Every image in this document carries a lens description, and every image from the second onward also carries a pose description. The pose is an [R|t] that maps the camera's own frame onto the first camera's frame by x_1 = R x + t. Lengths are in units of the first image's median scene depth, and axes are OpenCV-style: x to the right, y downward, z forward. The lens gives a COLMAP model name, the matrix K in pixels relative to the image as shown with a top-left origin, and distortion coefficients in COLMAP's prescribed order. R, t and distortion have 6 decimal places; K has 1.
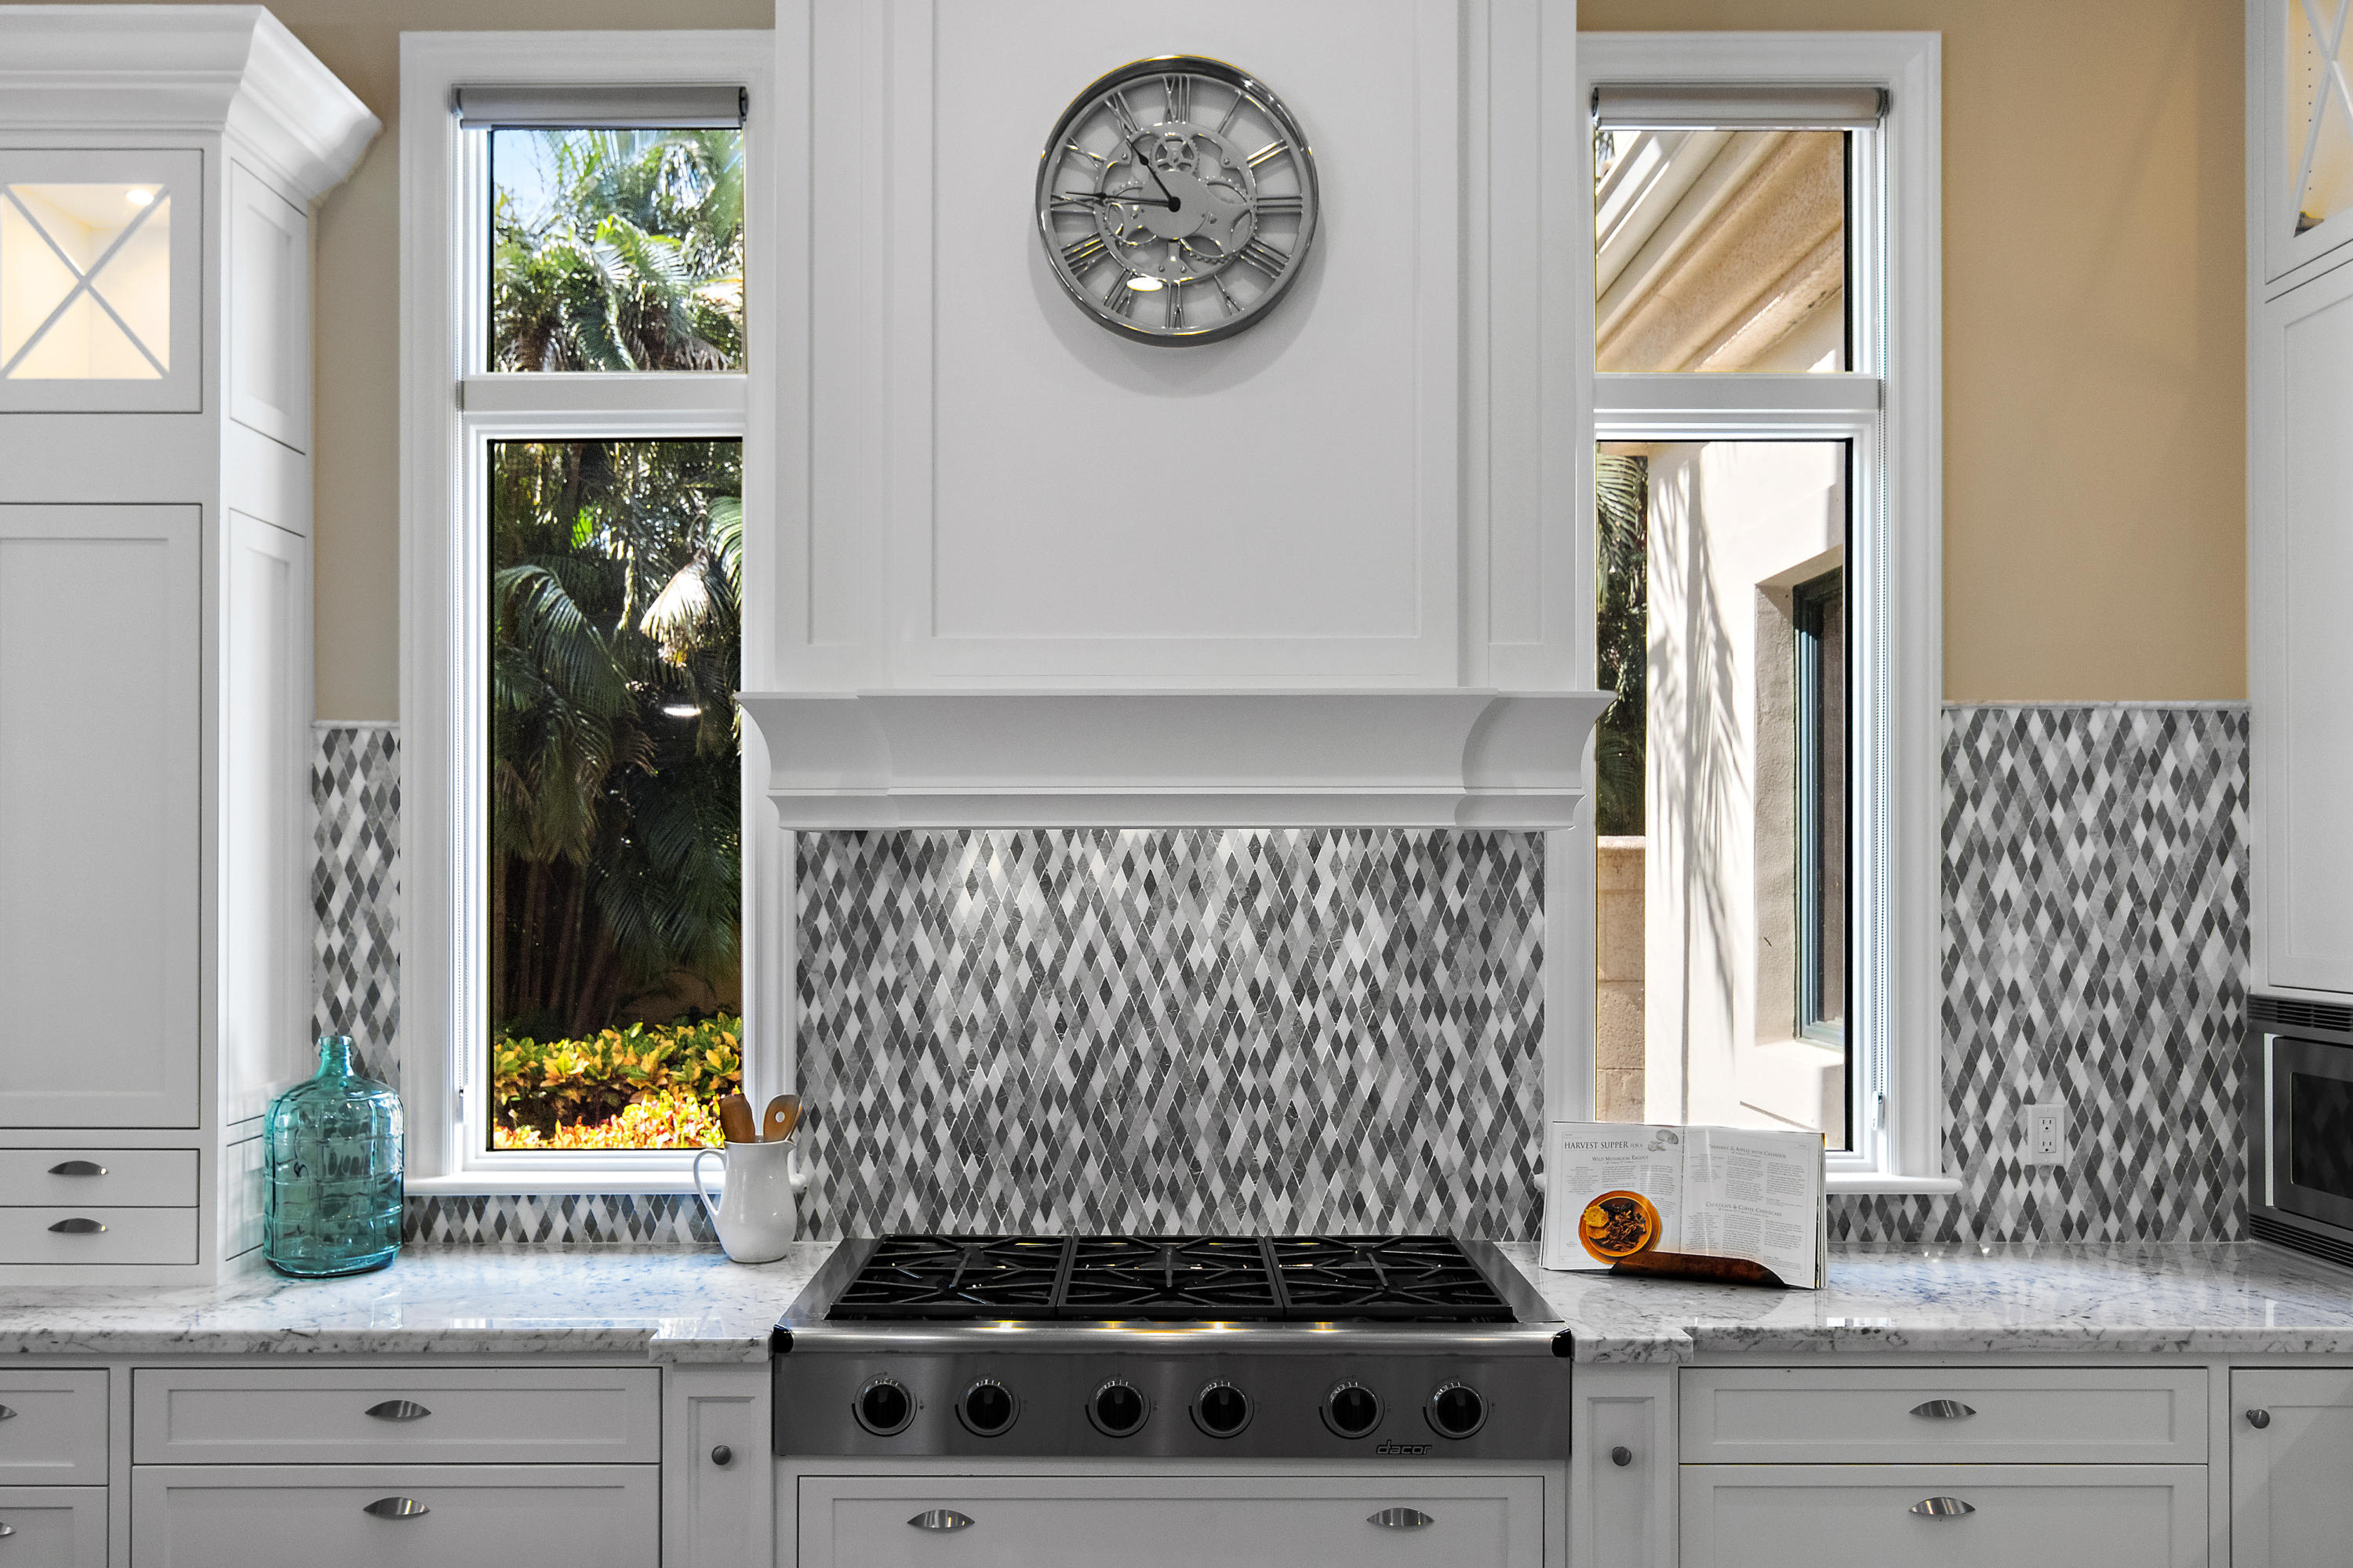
lens RADIAL K [[1815.8, 0, 1129.4], [0, 1815.8, 845.3], [0, 0, 1]] dist [-0.006877, 0.012711]
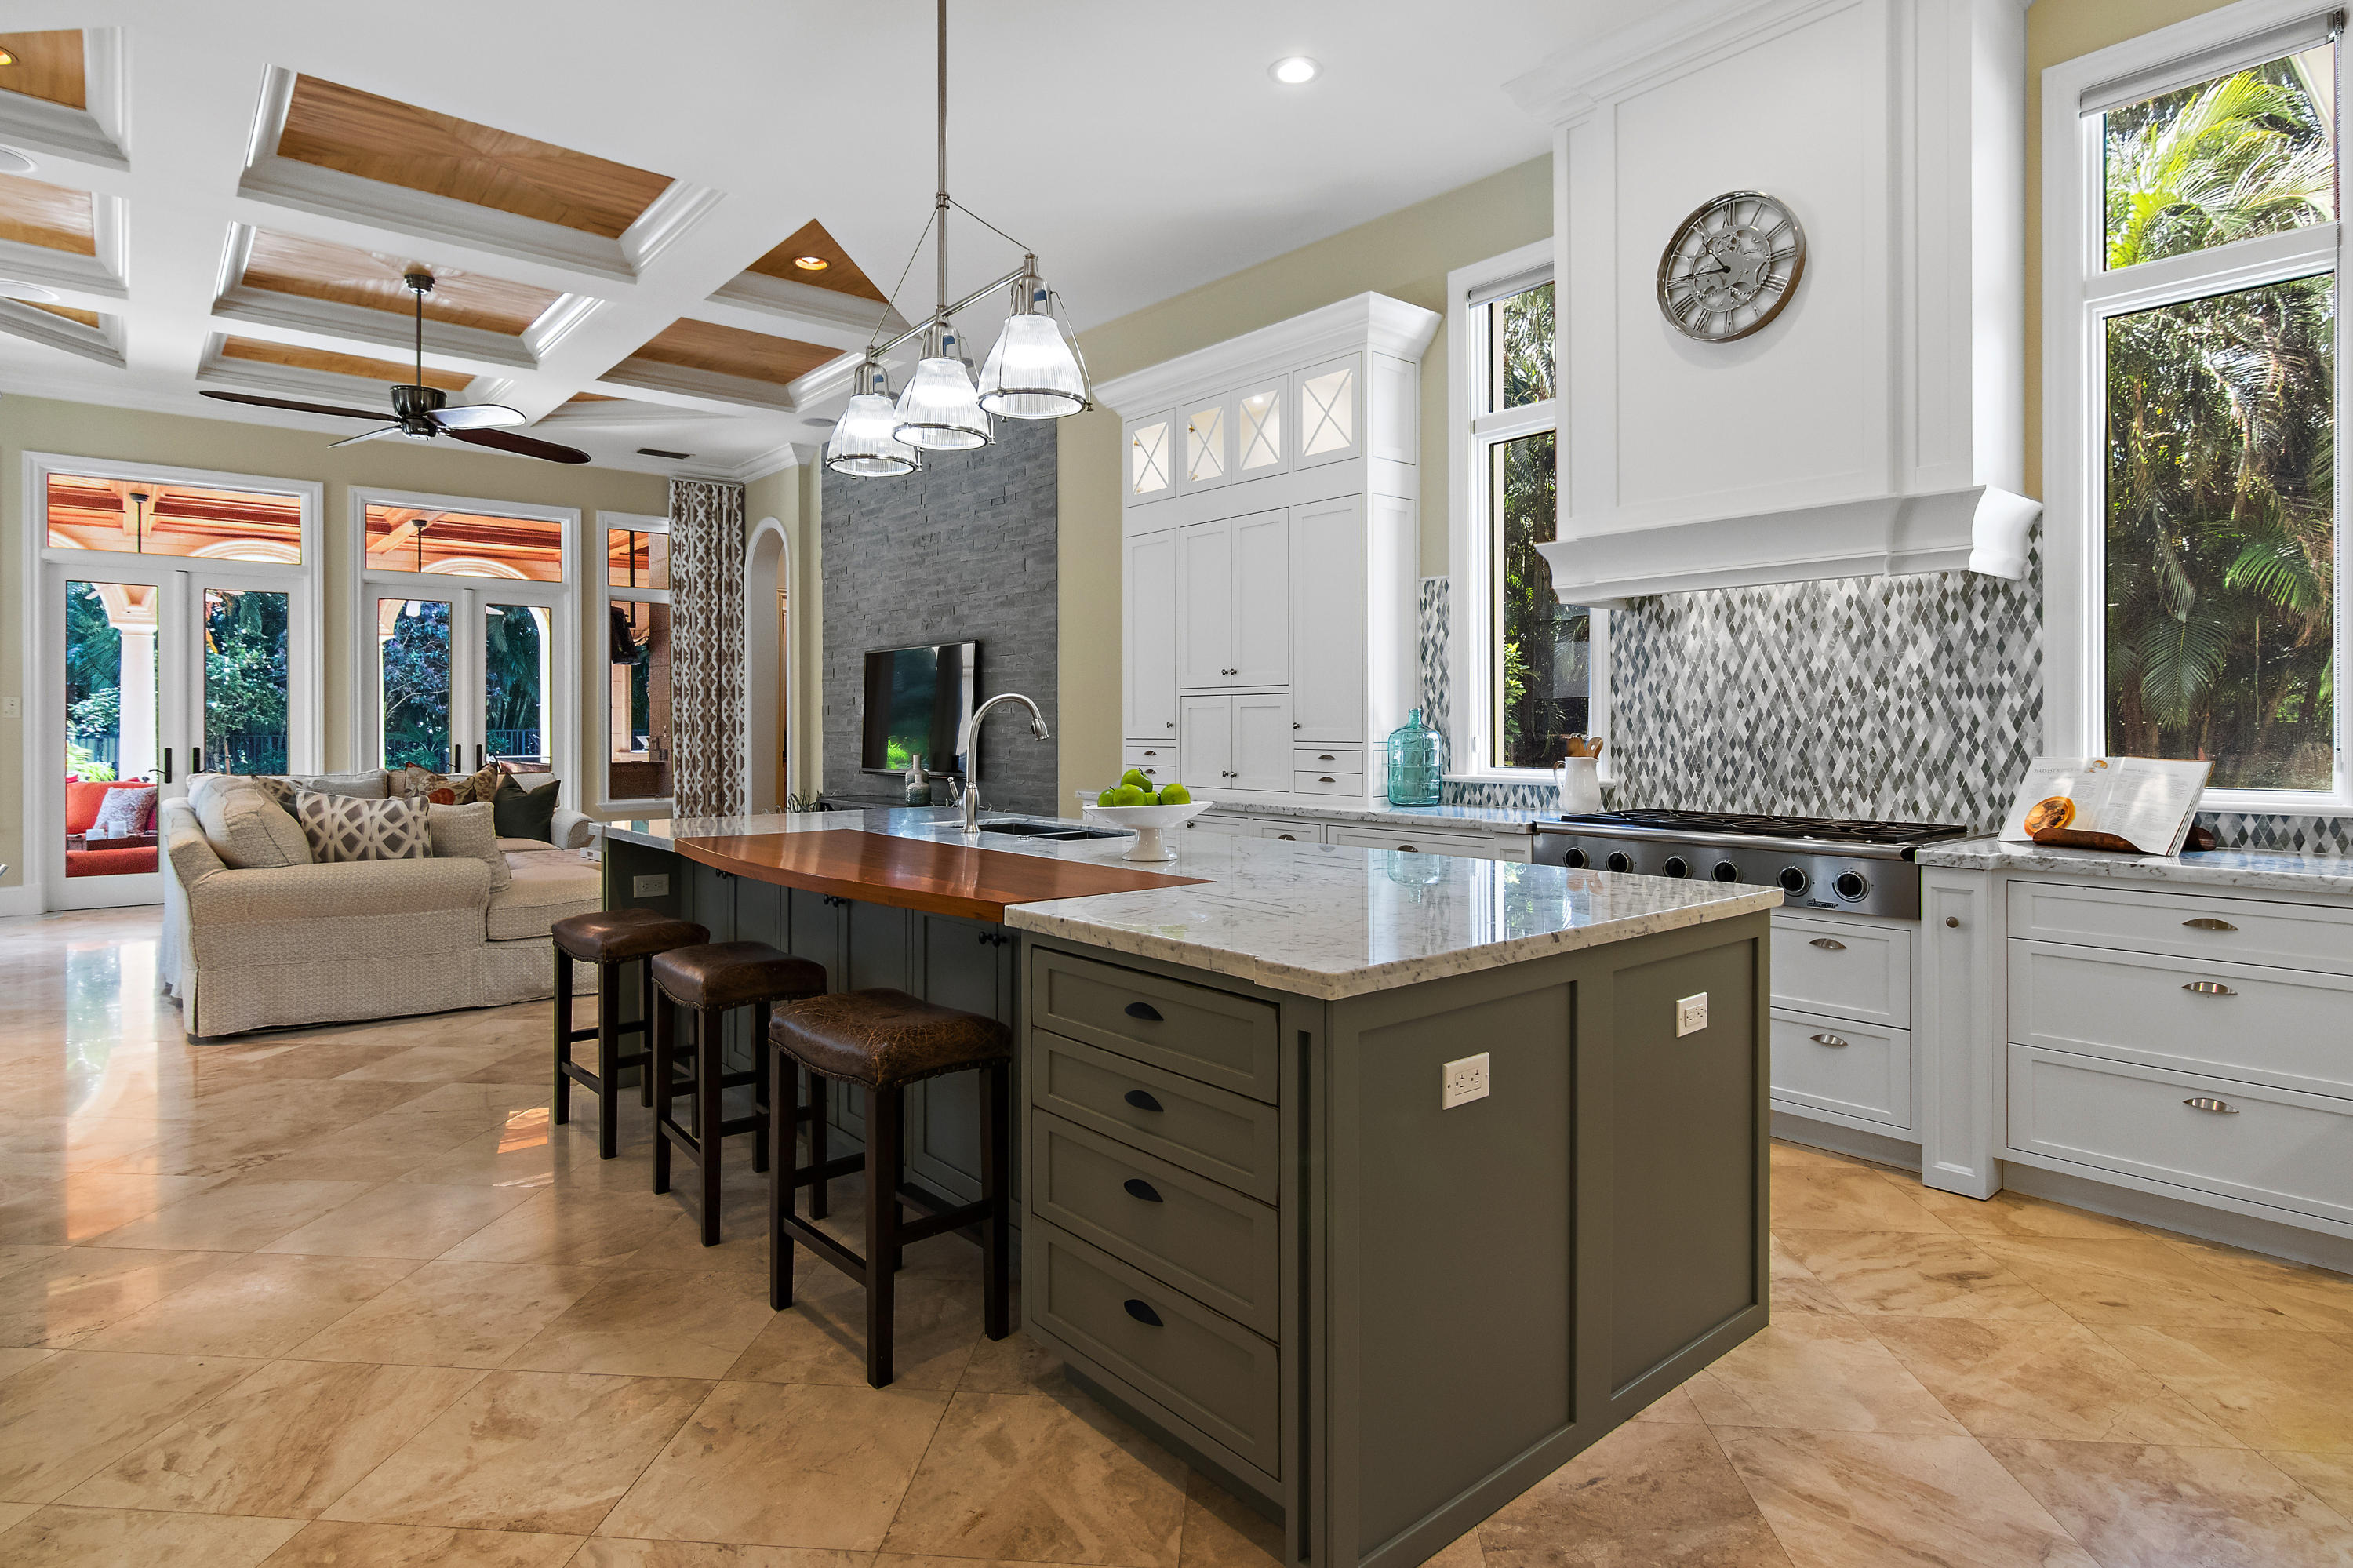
lens RADIAL K [[1236.4, 0, 1169.2], [0, 1236.4, 710.2], [0, 0, 1]] dist [-0.004778, 0.003424]
pose [[0.644857, -0.009583, -0.764243, 0.558298], [0.011713, 0.999928, -0.002655, 0.101693], [0.764213, -0.007240, 0.644923, -0.275185]]
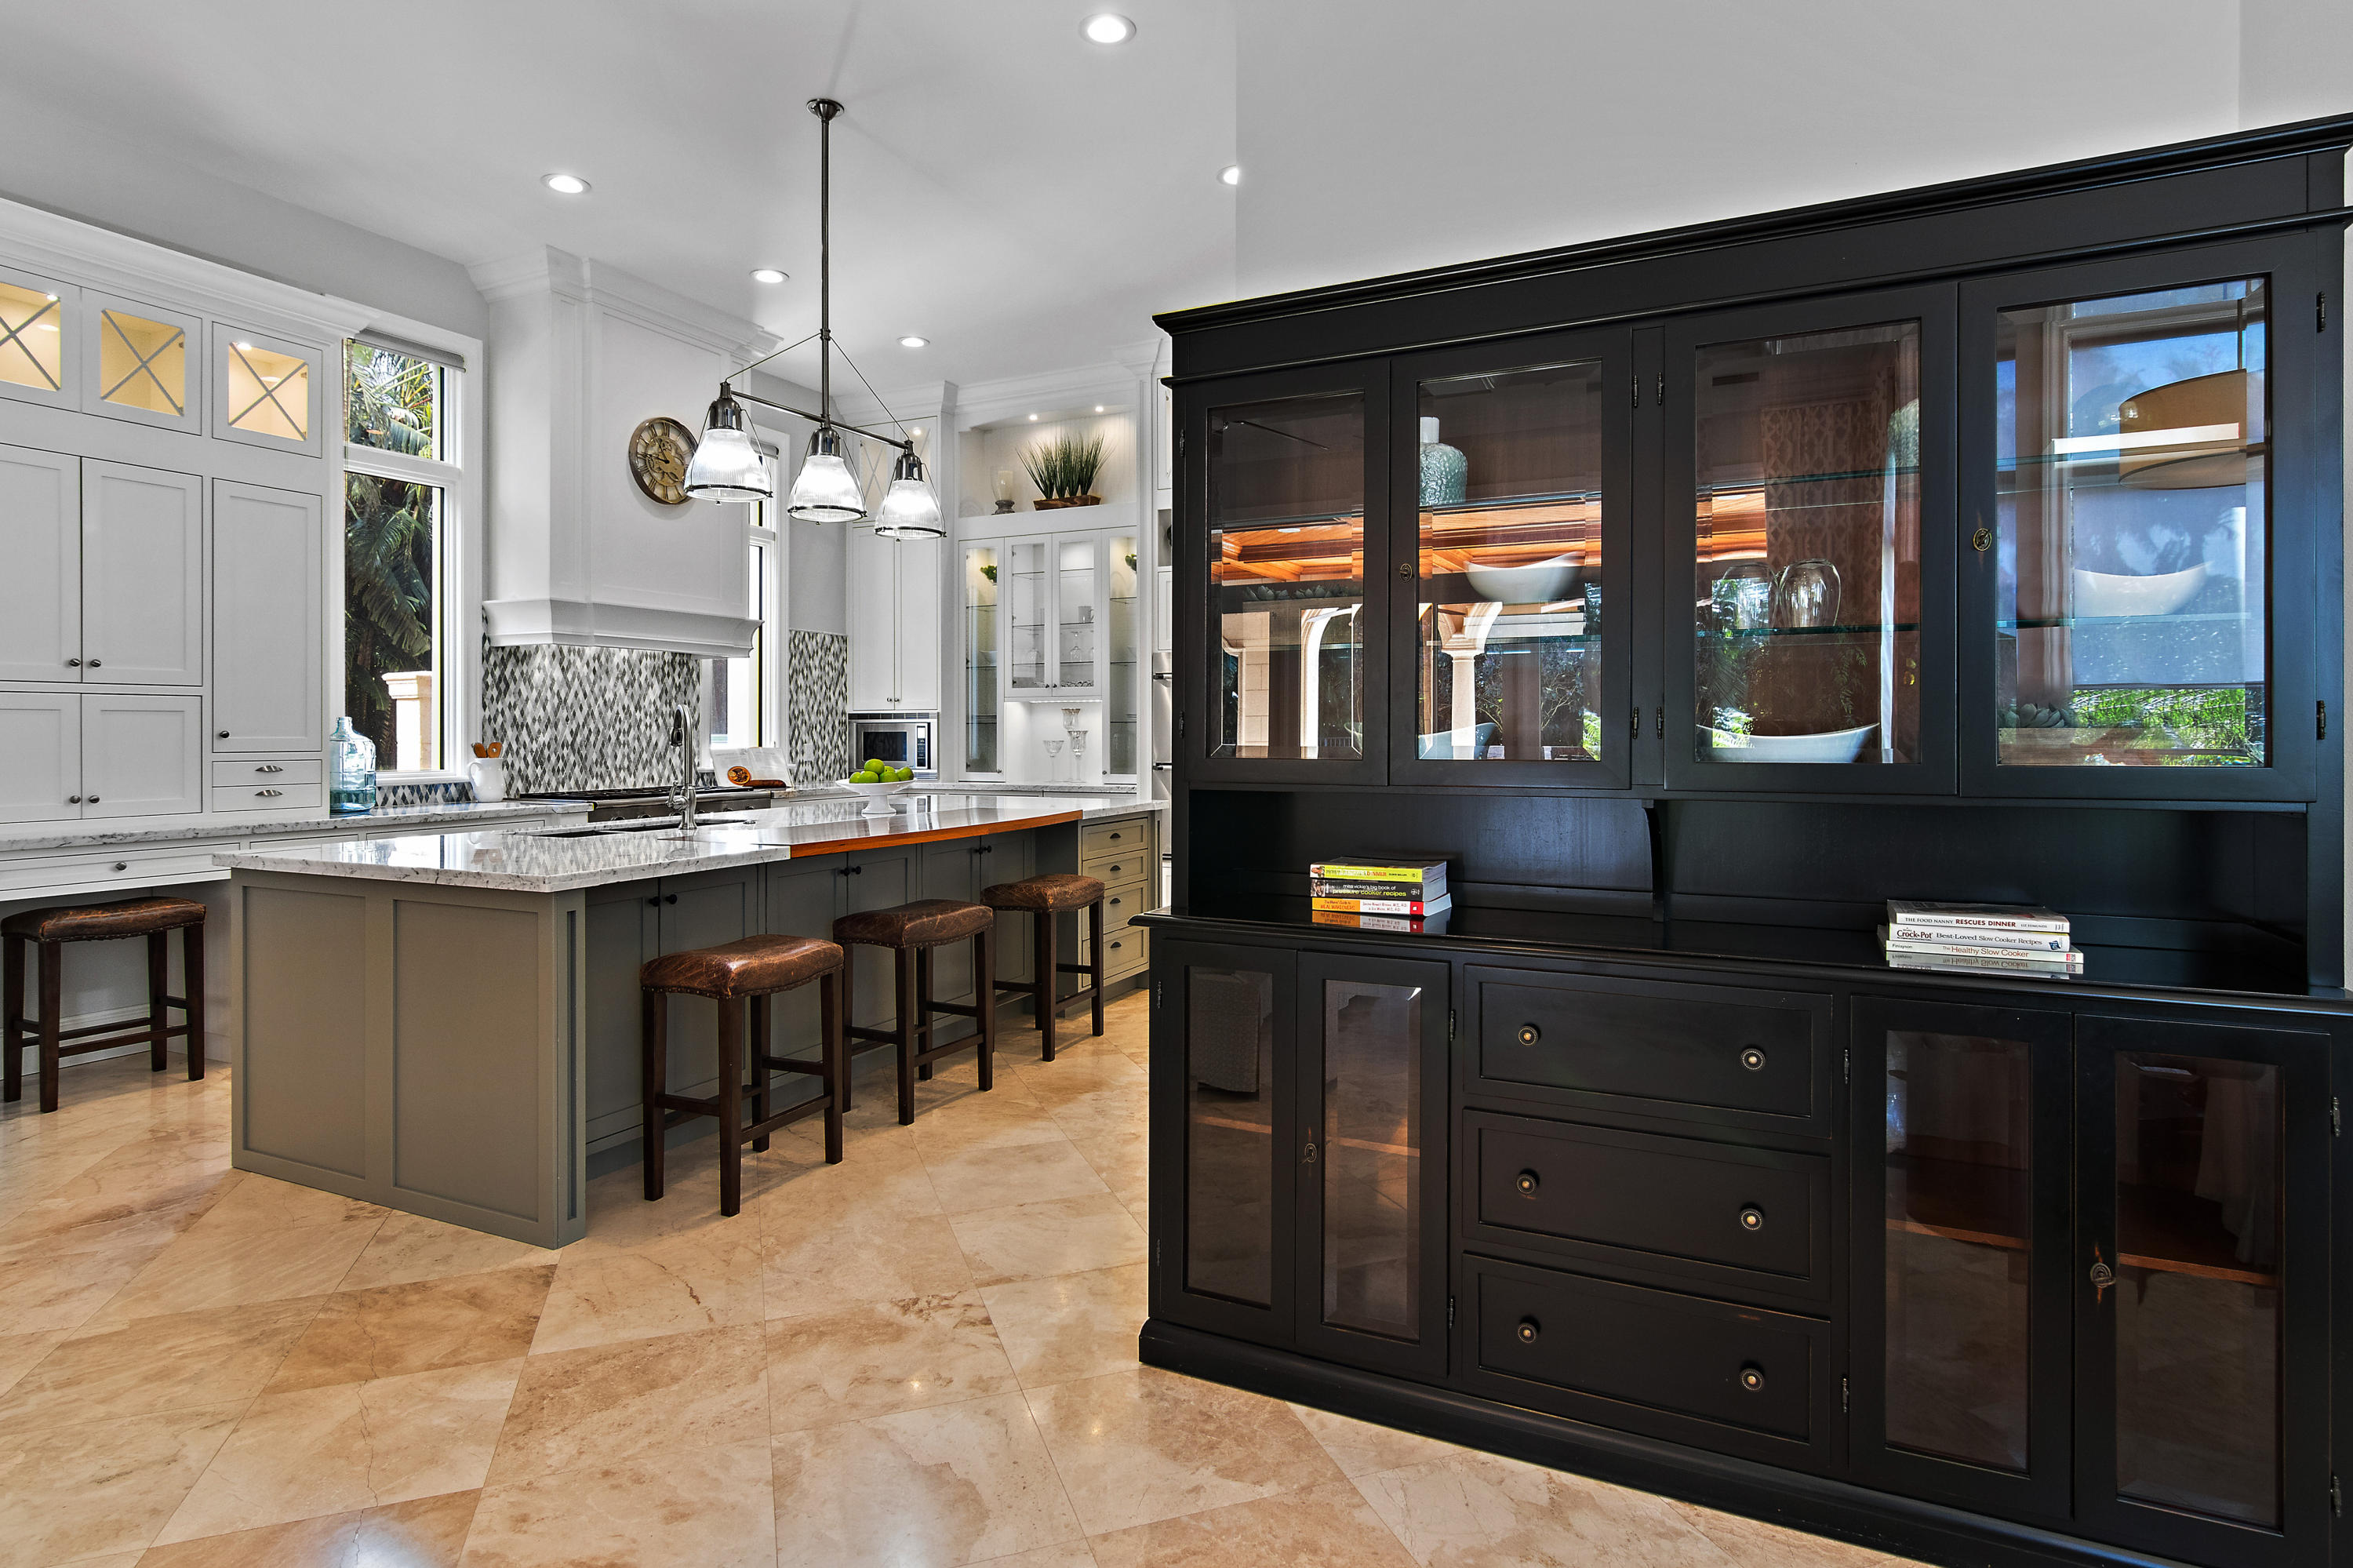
lens RADIAL K [[1236.4, 0, 1168.7], [0, 1236.4, 720.7], [0, 0, 1]] dist [-0.004778, 0.003424]
pose [[0.428282, 0.007125, 0.903617, -1.376469], [-0.012786, 0.999917, -0.001824, 0.093063], [-0.903555, -0.010773, 0.428337, -0.670707]]
